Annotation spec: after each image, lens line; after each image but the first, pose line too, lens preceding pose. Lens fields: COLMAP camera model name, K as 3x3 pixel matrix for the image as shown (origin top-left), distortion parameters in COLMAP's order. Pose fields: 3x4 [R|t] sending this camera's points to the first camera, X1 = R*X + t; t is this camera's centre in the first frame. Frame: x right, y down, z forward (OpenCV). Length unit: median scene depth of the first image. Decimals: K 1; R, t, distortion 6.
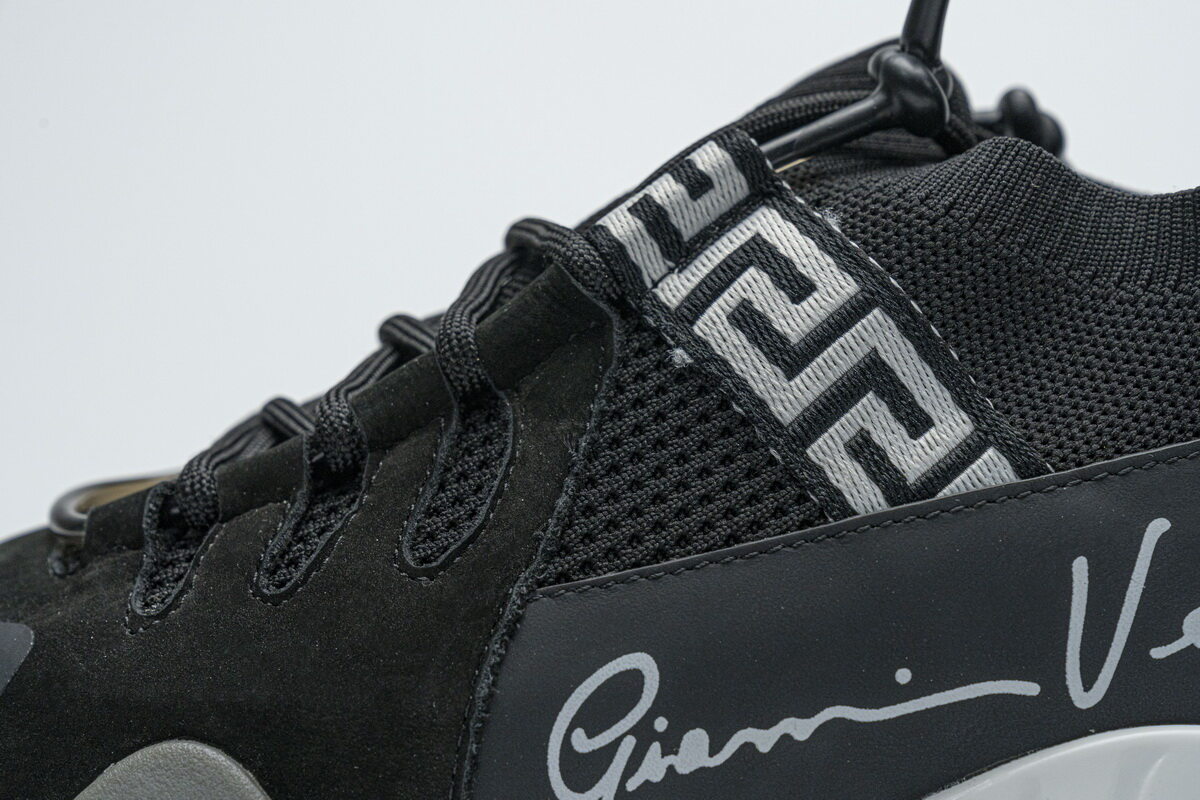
lens RADIAL K [[2442.7, 0, 631.9], [0, 2442.7, 393.1], [0, 0, 1]] dist [0.030279, 0.000000]
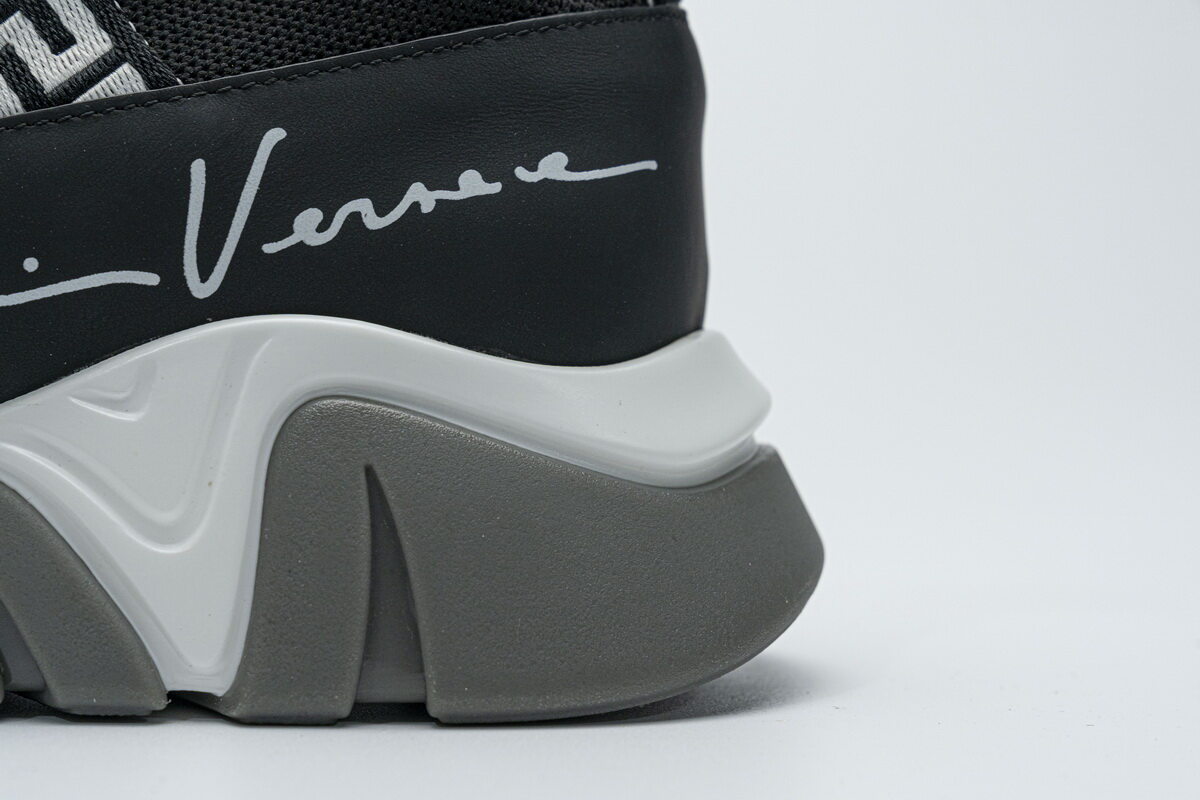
lens RADIAL K [[2442.7, 0, 574.7], [0, 2442.7, 389.1], [0, 0, 1]] dist [0.030279, 0.000000]
pose [[0.997192, 0.010139, 0.074203, 0.264571], [-0.009799, 0.999940, -0.004937, 0.169417], [-0.074249, 0.004196, 0.997231, -0.097464]]
